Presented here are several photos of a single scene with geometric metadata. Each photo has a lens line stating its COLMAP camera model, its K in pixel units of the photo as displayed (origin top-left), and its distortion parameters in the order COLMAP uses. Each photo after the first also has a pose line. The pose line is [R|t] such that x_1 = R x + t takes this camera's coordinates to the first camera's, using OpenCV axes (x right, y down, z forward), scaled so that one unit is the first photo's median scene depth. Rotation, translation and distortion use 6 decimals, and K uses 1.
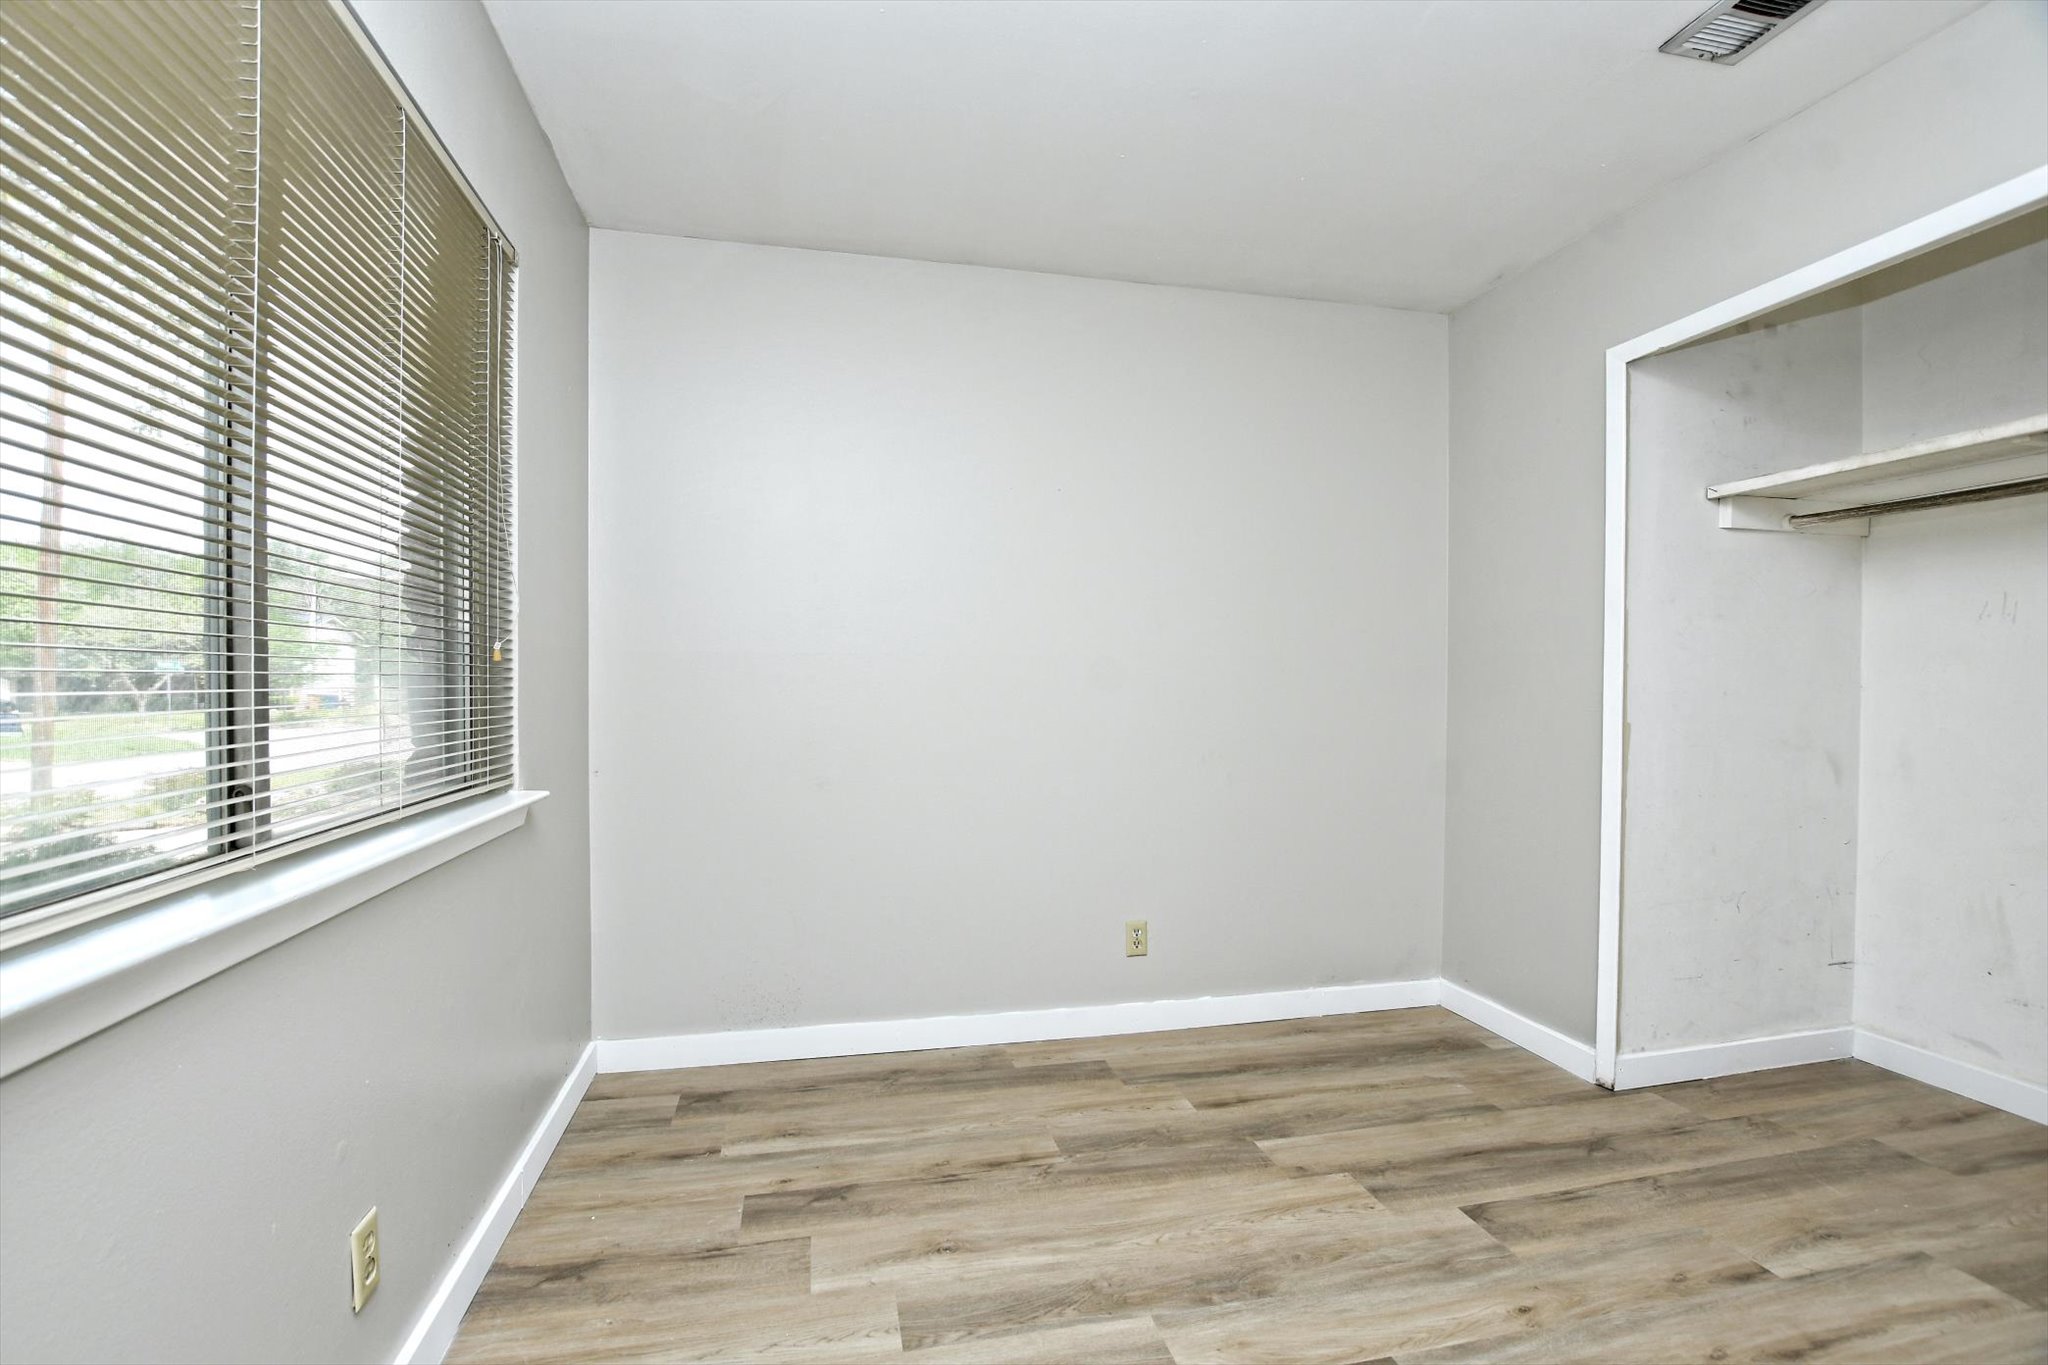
lens RADIAL K [[892.2, 0, 1009.1], [0, 892.2, 681.1], [0, 0, 1]] dist [-0.031198, 0.001516]
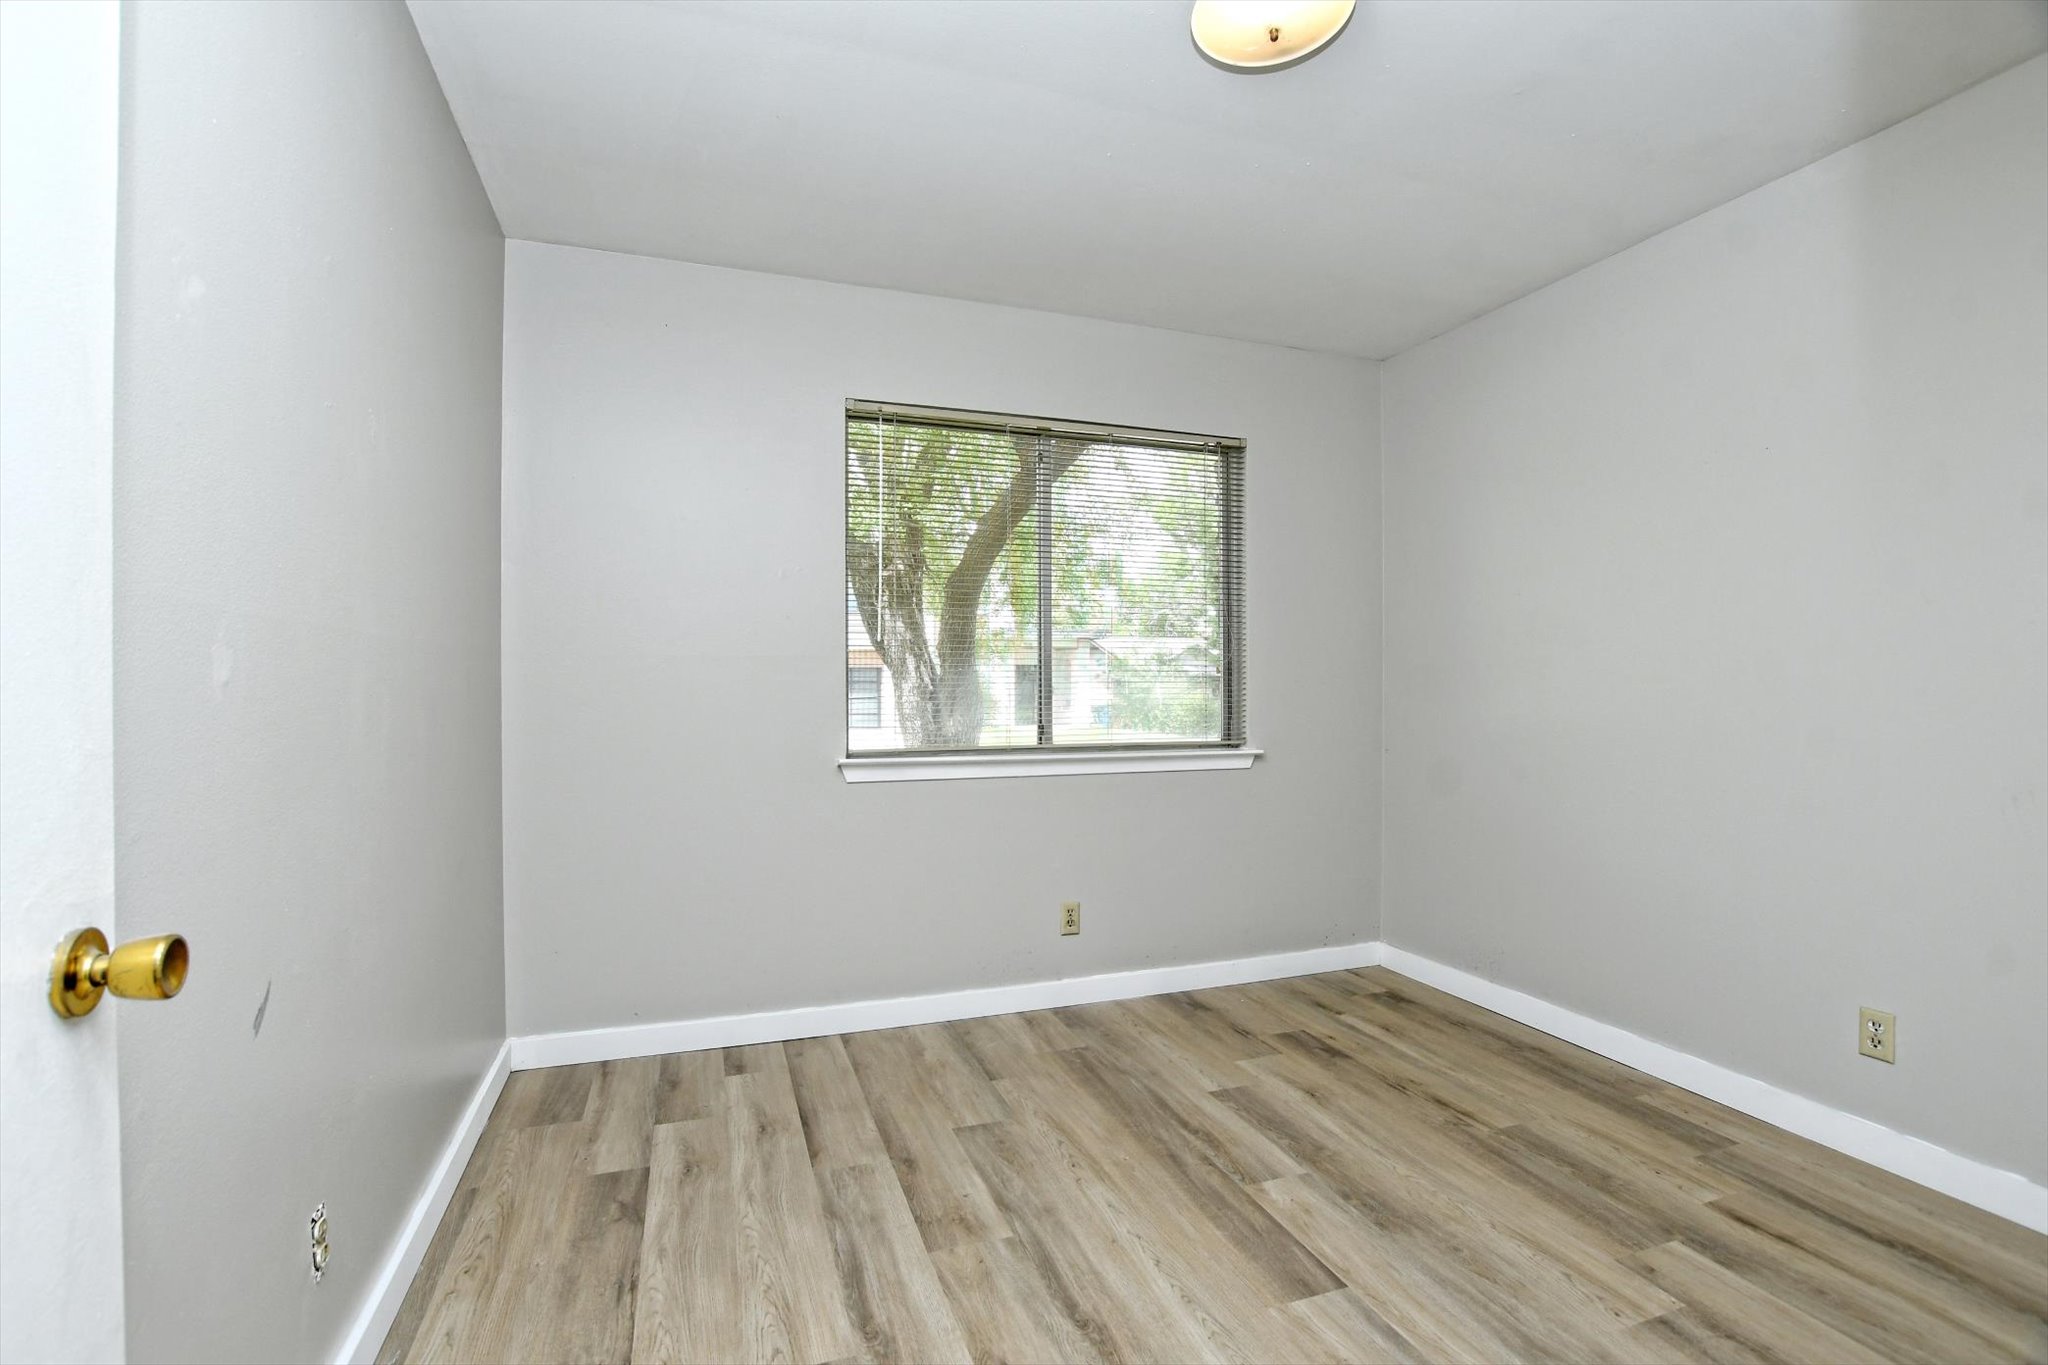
lens RADIAL K [[892.2, 0, 1007.2], [0, 892.2, 669.4], [0, 0, 1]] dist [-0.031198, 0.001516]
pose [[0.132856, -0.019274, -0.990948, 0.989788], [-0.001886, 0.999804, -0.019699, 0.014071], [0.991134, 0.004486, 0.132794, 0.282610]]
